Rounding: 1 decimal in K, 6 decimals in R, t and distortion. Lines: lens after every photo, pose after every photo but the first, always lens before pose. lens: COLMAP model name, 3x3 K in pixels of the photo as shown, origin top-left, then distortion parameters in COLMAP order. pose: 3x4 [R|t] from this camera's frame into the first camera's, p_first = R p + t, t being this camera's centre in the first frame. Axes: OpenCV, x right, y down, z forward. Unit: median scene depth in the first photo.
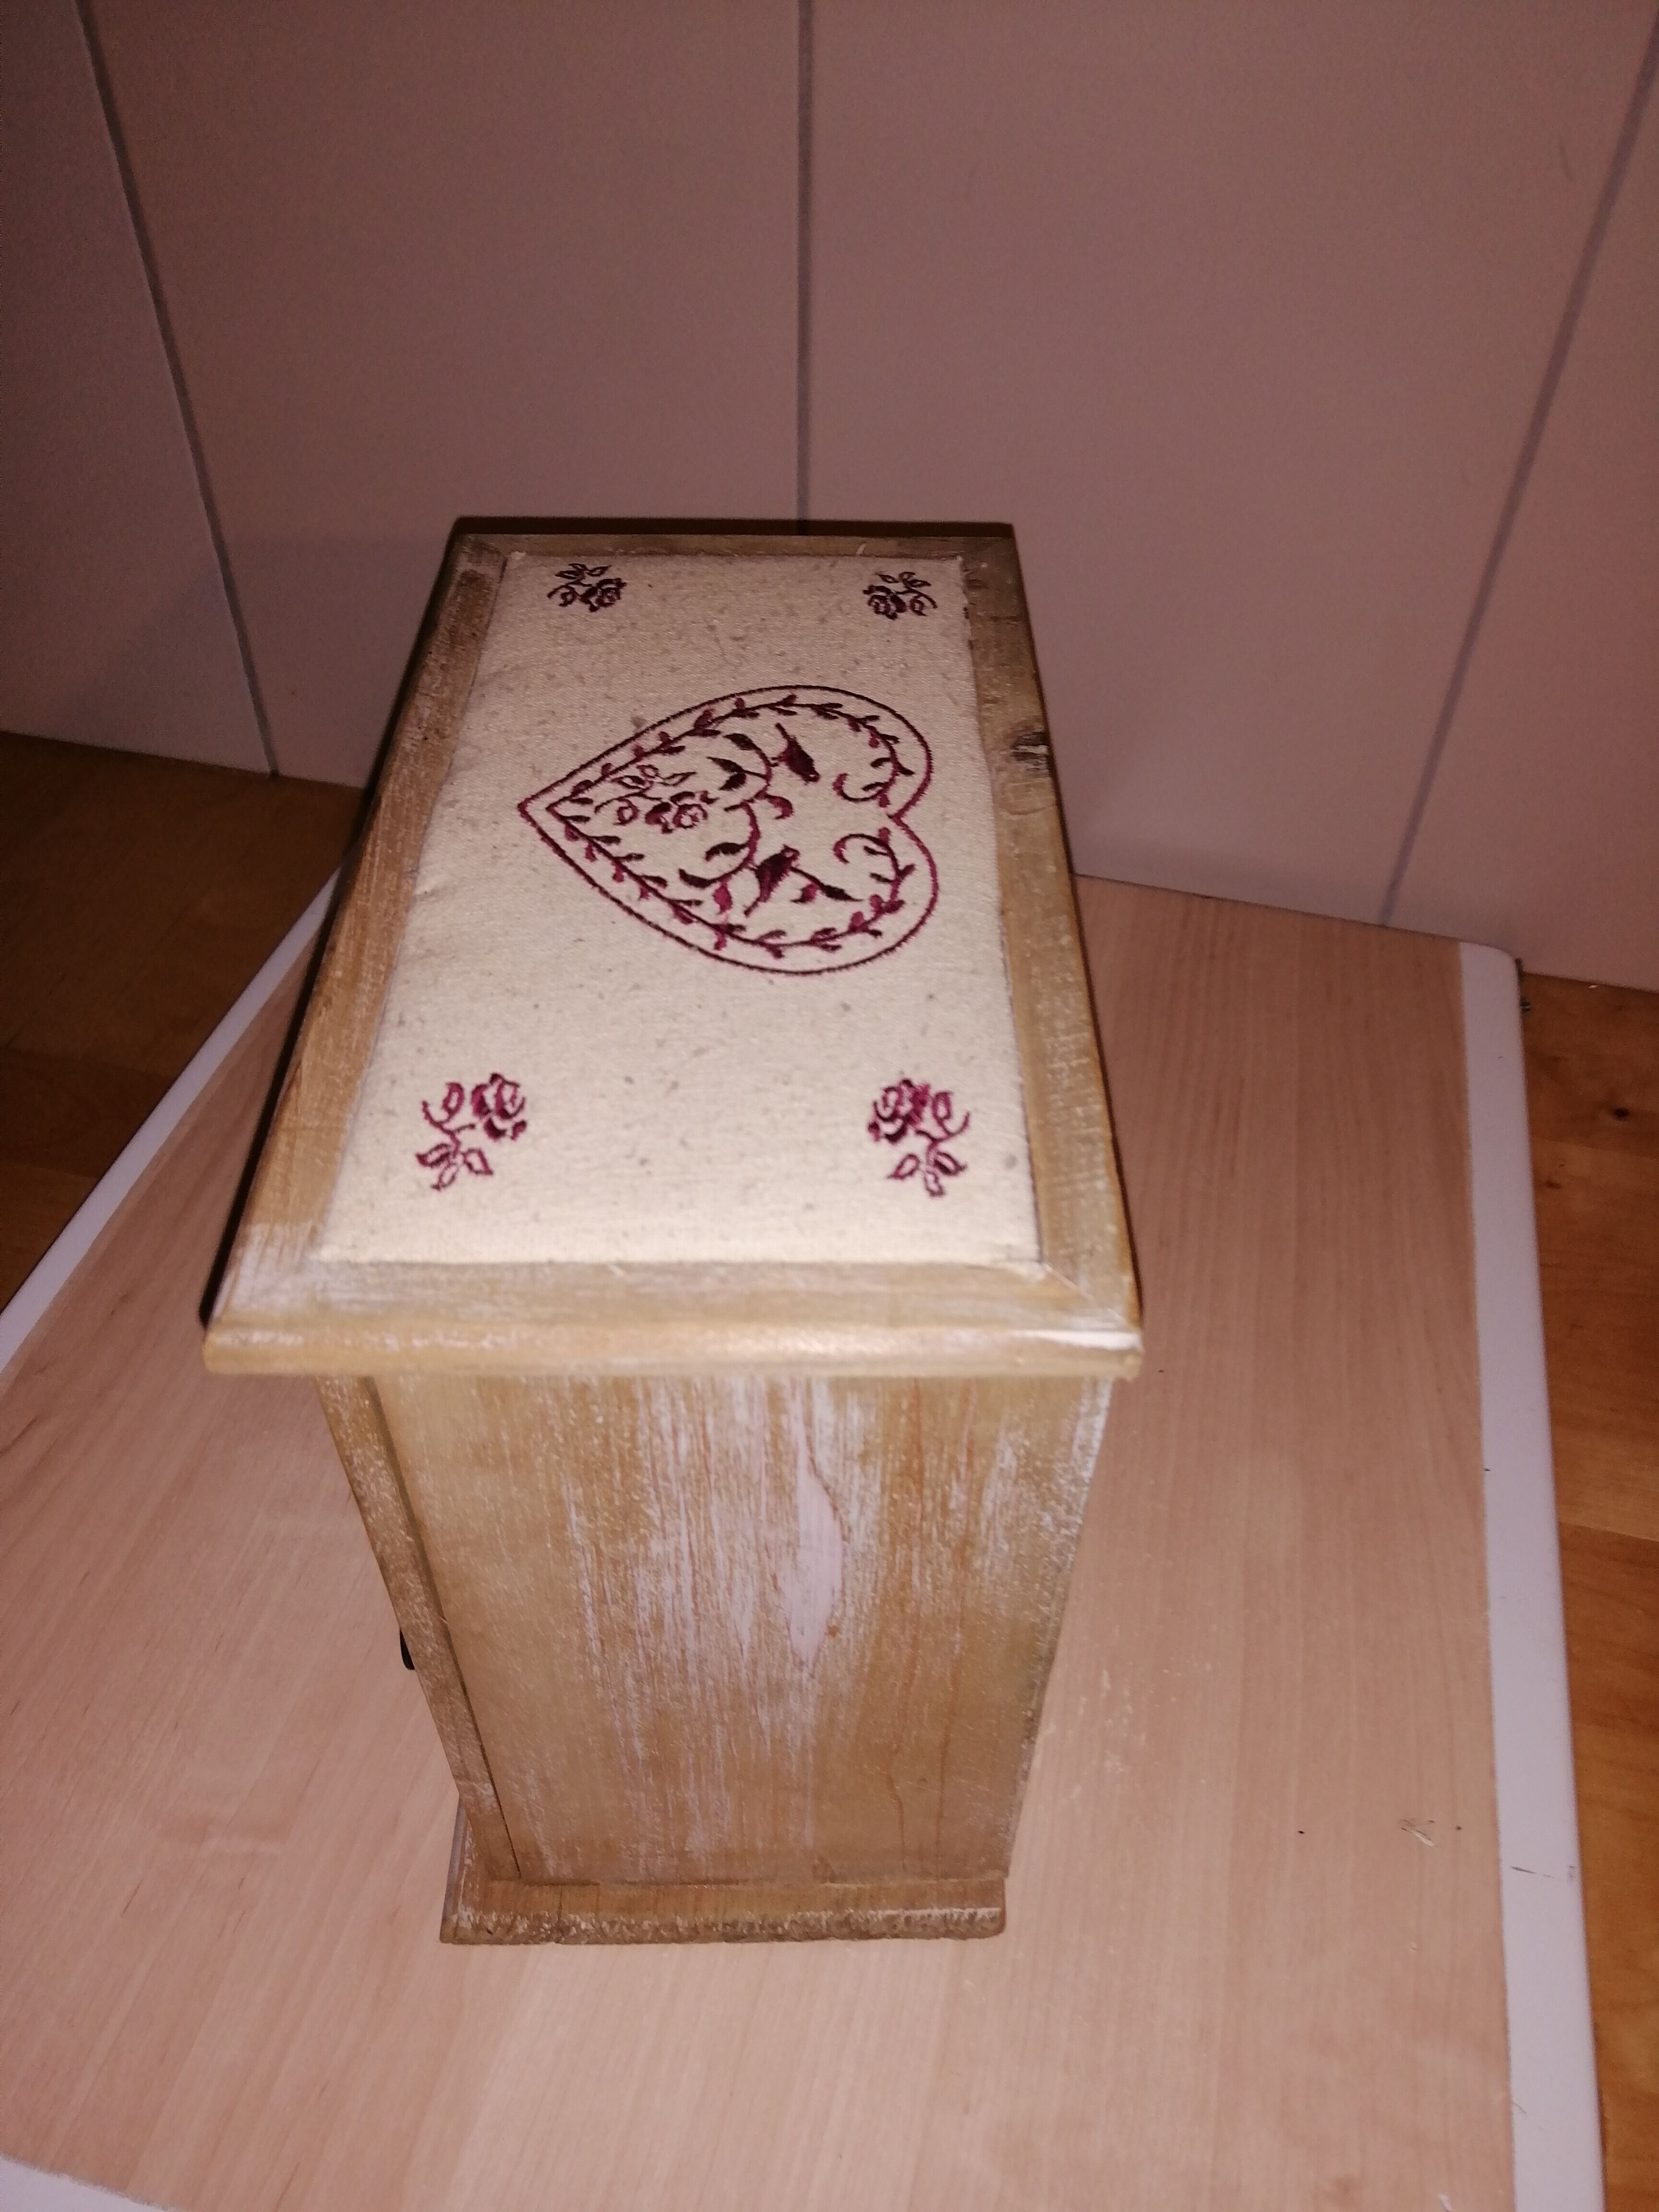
lens RADIAL K [[1708.9, 0, 884.8], [0, 1708.9, 1127.7], [0, 0, 1]] dist [0.076378, -0.060145]
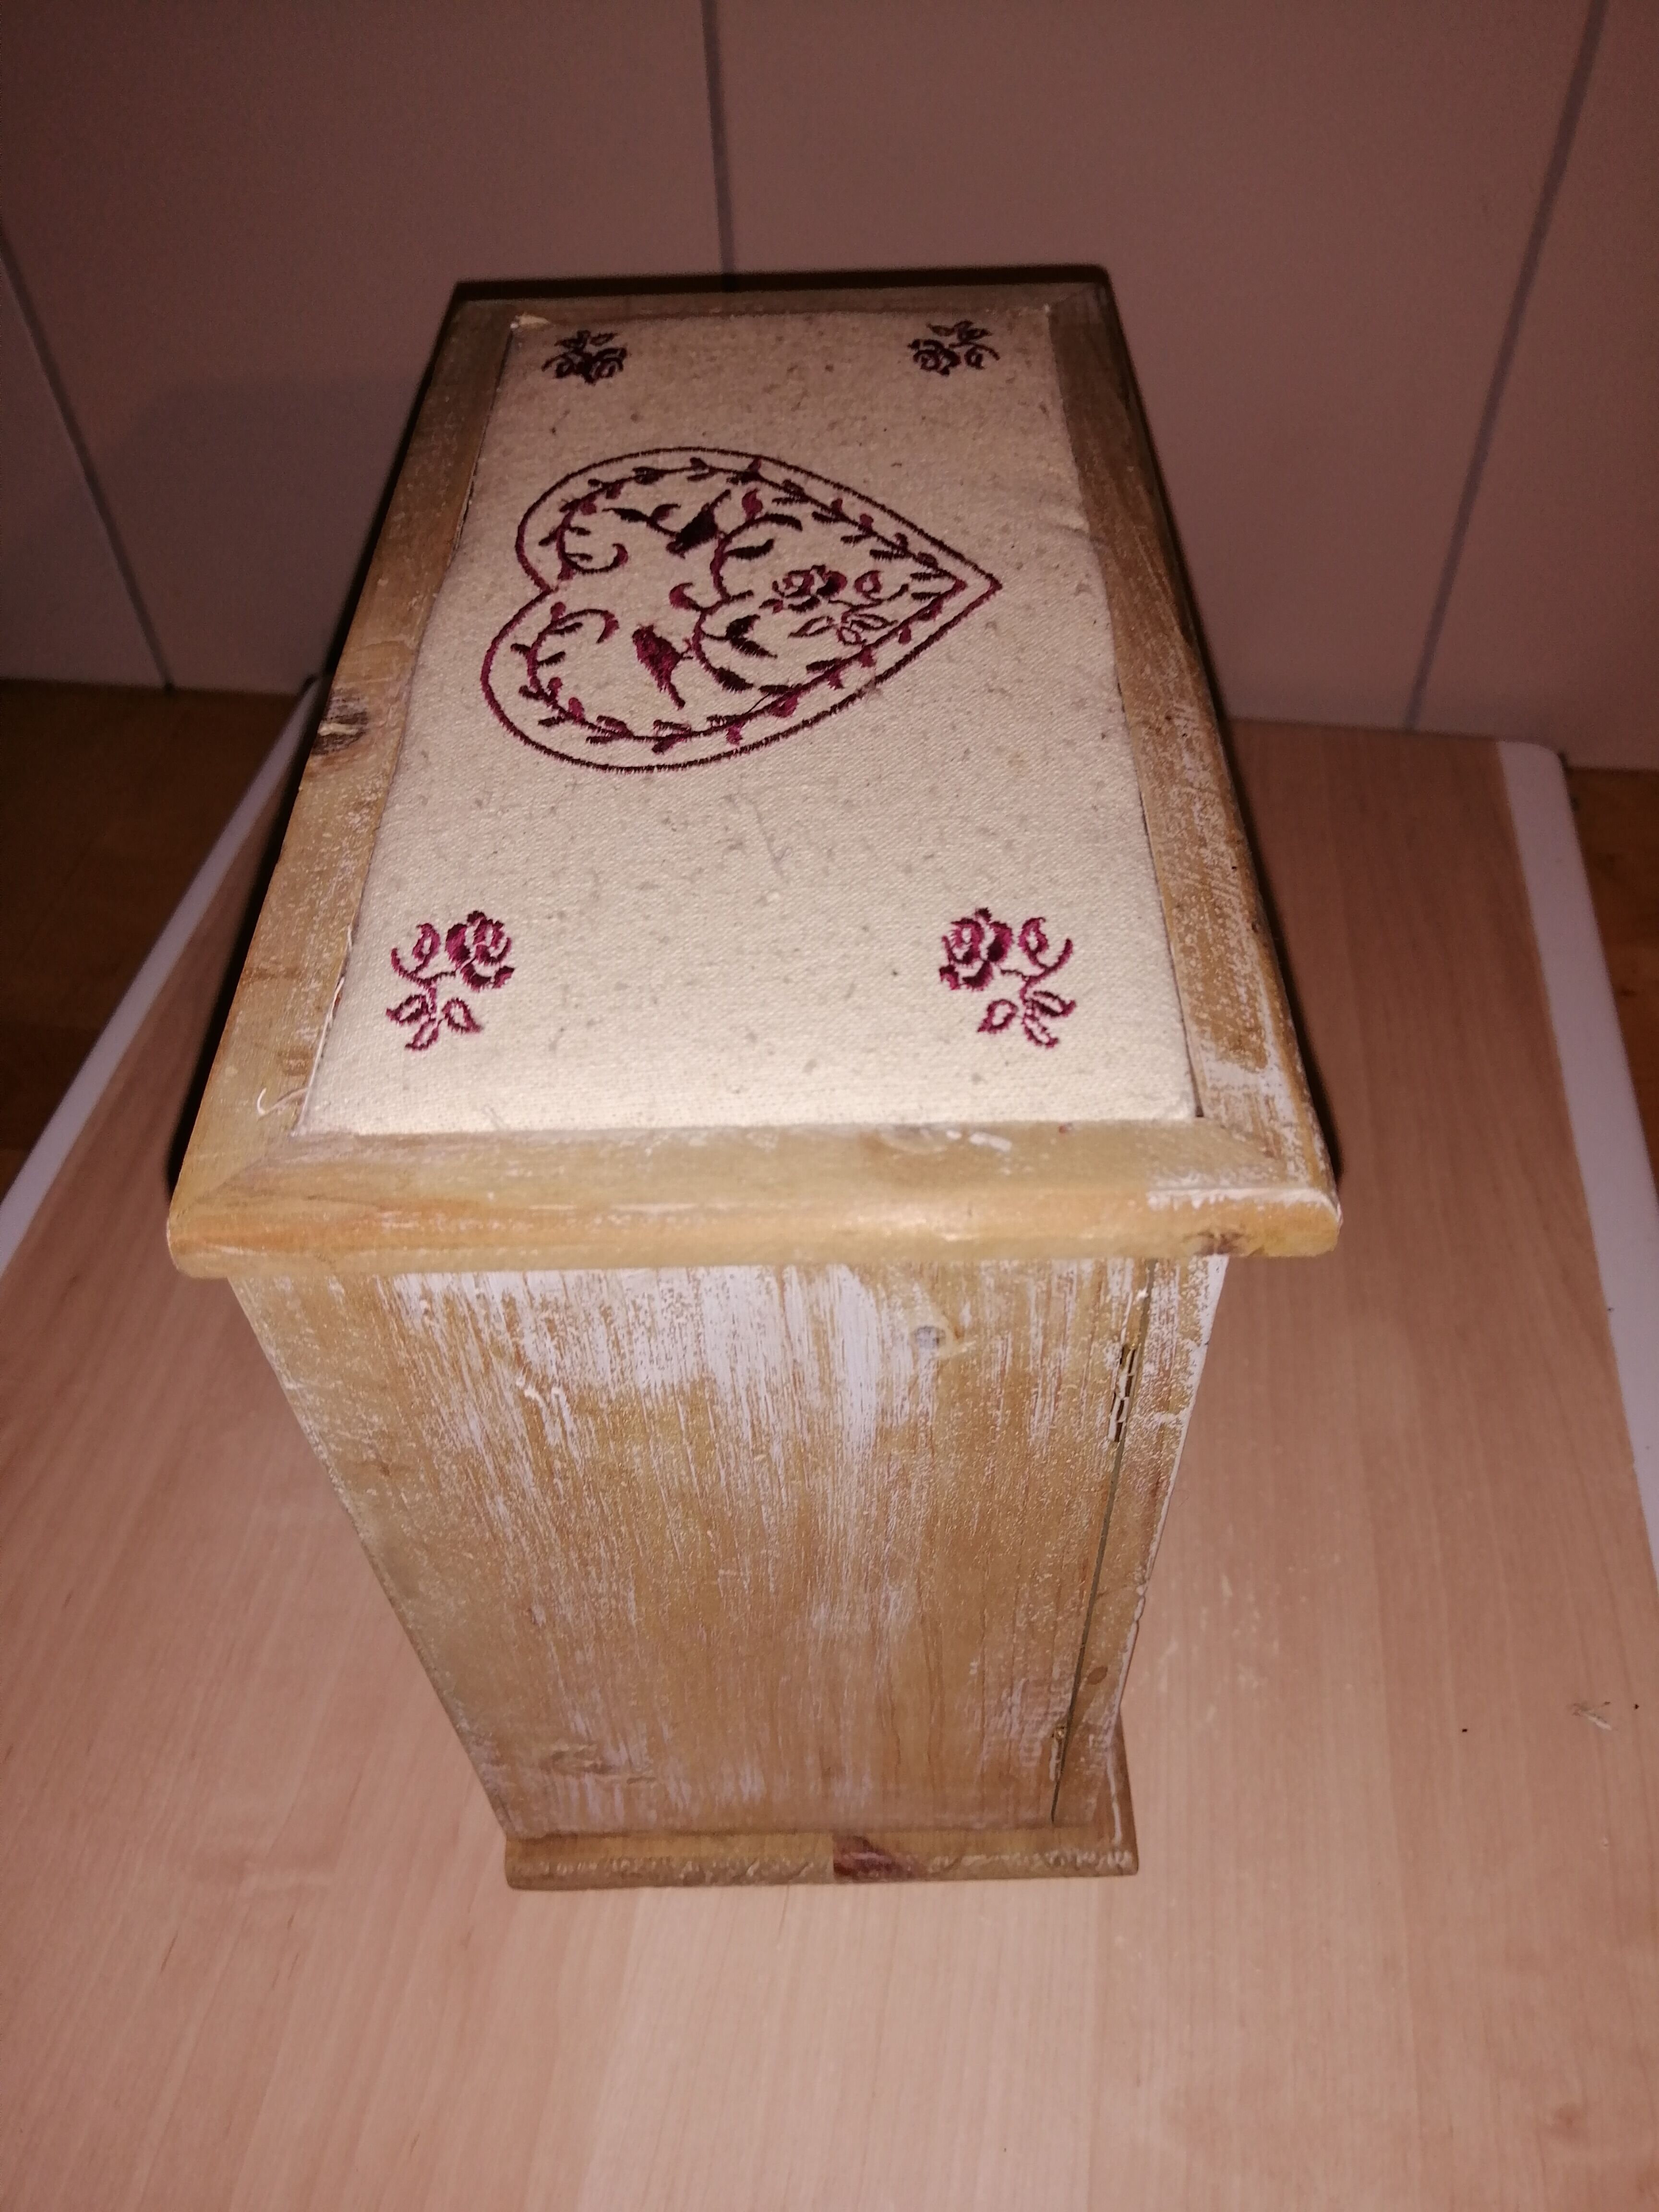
lens RADIAL K [[1669.3, 0, 868.6], [0, 1669.3, 1205.8], [0, 0, 1]] dist [0.002572, -0.054110]
pose [[-0.999969, -0.006351, 0.004661, -0.157016], [0.005382, -0.118626, 0.992924, -1.031751], [-0.005753, 0.992919, 0.118657, 1.211978]]
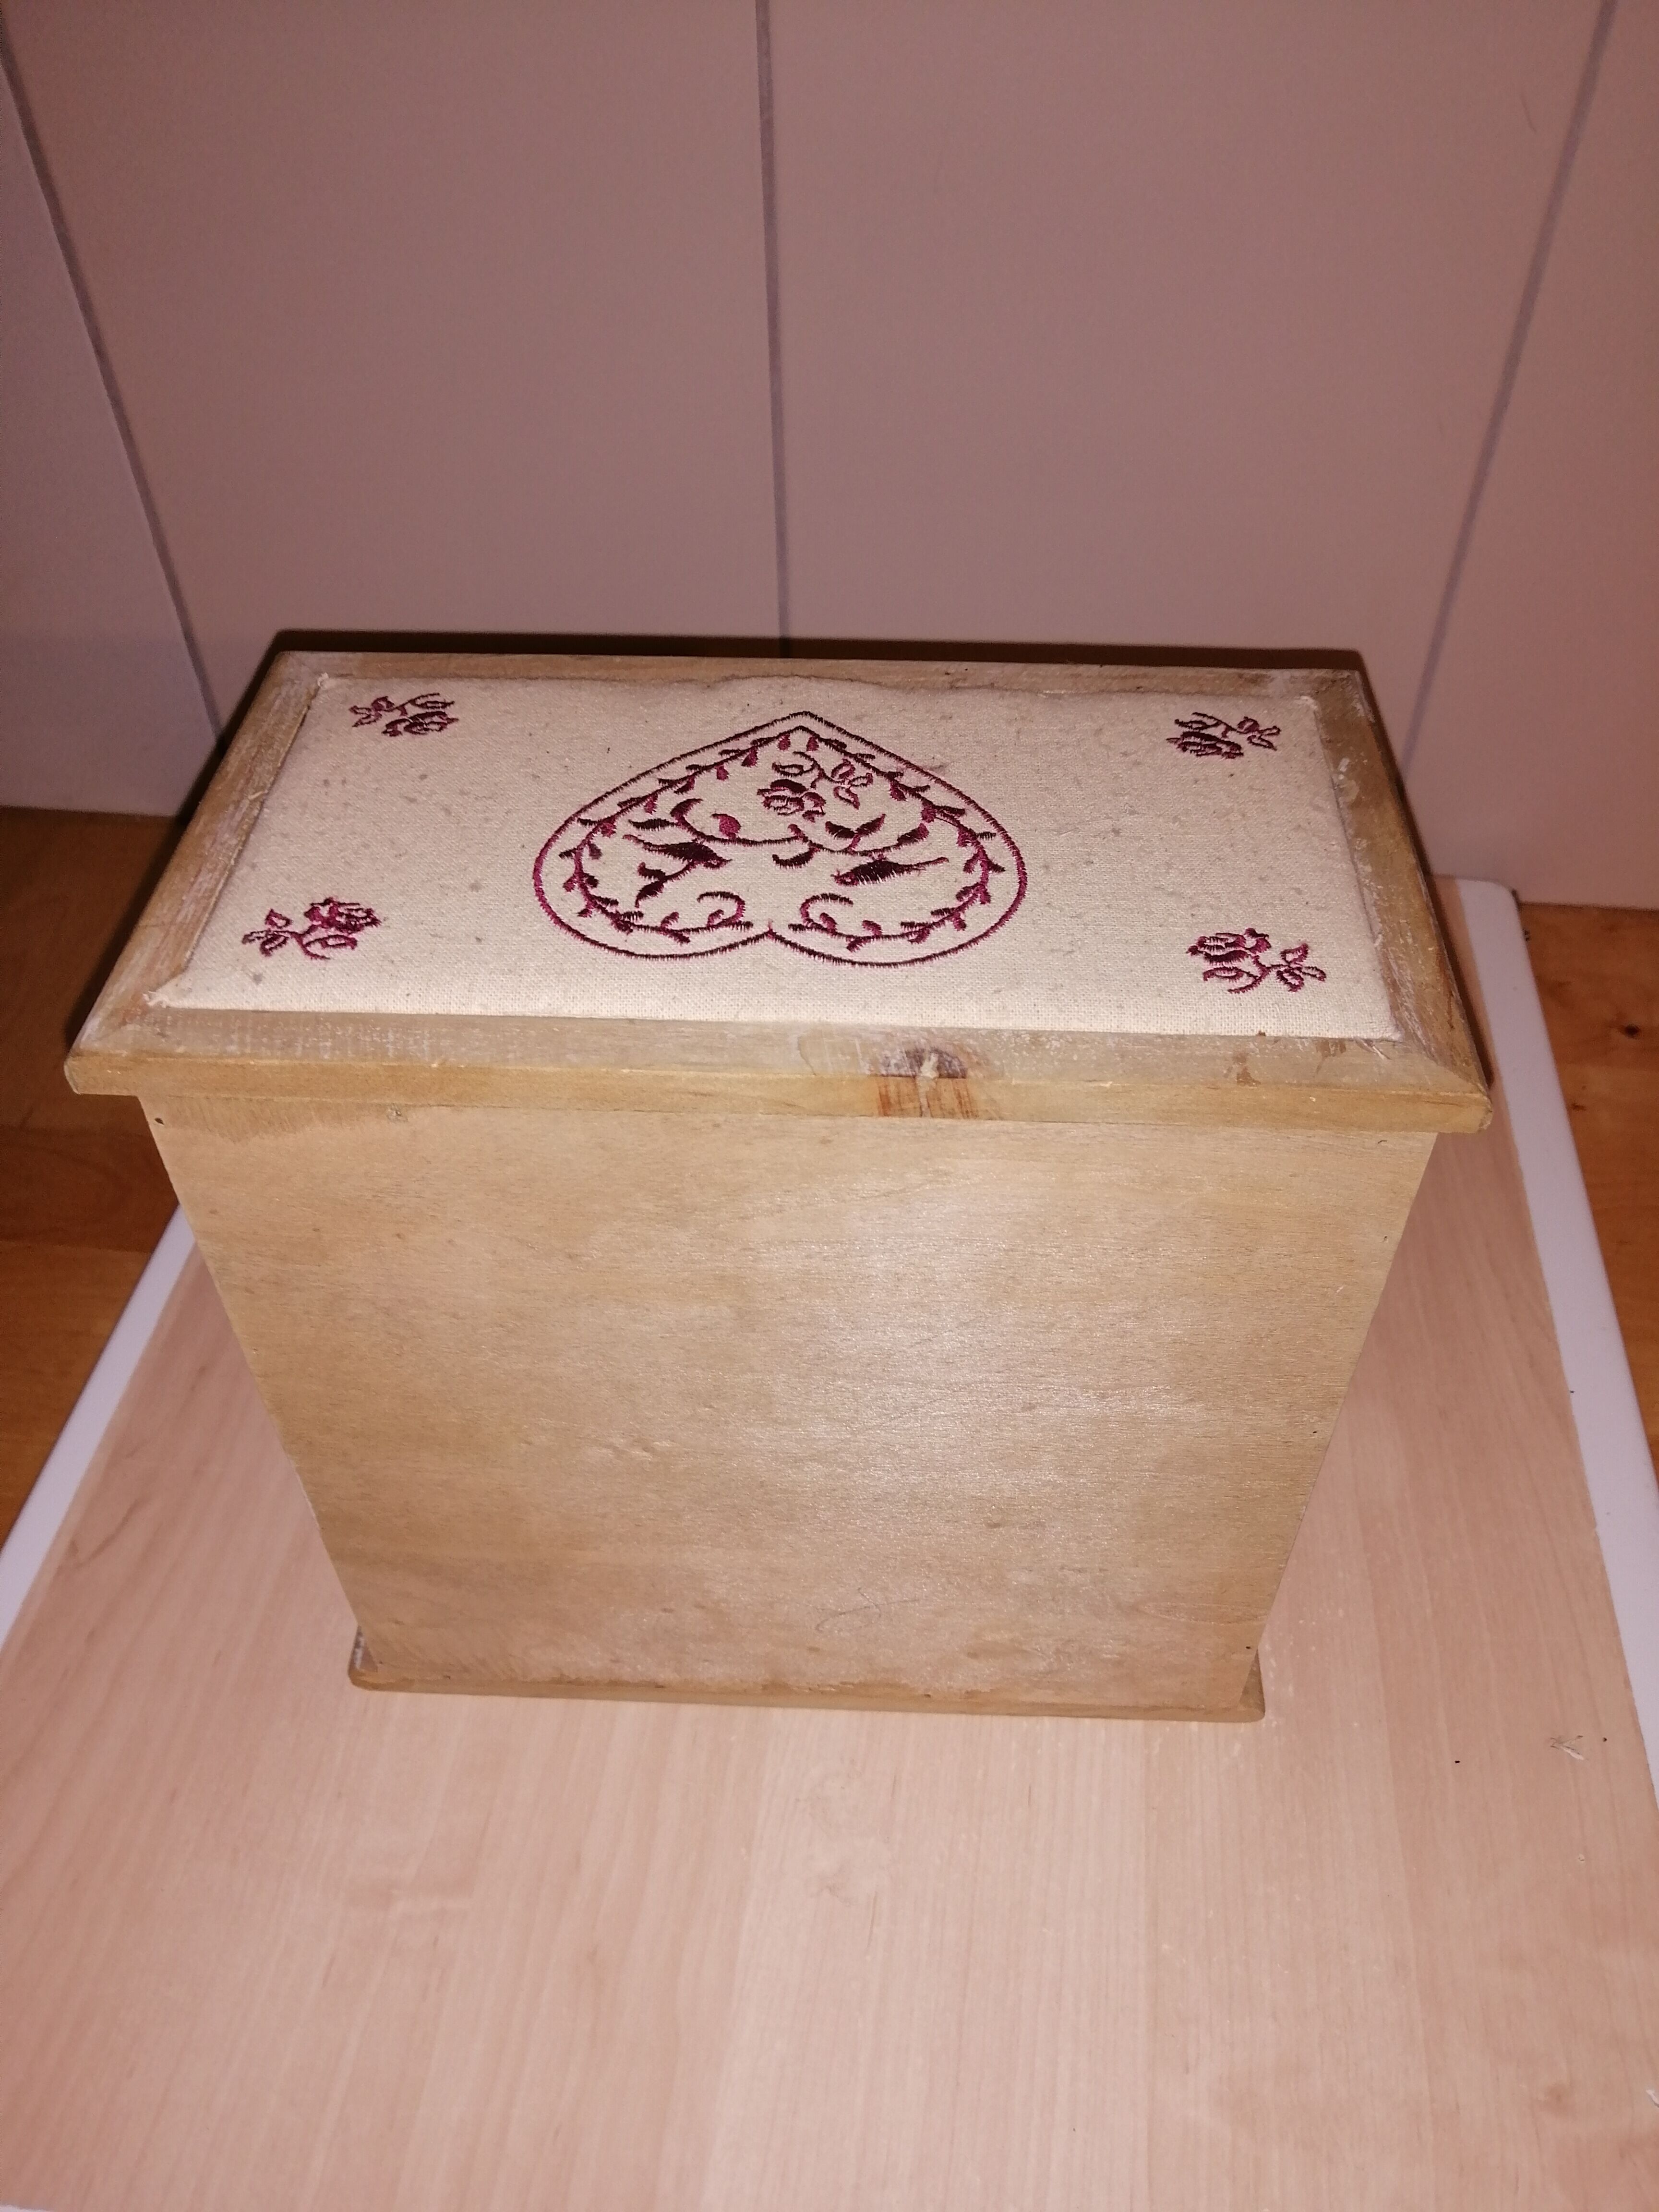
lens RADIAL K [[1730.9, 0, 829.5], [0, 1730.9, 1106.0], [0, 0, 1]] dist [0.006716, -0.003646]
pose [[-0.070932, 0.701465, -0.709165, 0.761205], [-0.708327, 0.465151, 0.530949, -0.677583], [0.702311, 0.539982, 0.463873, 0.635461]]
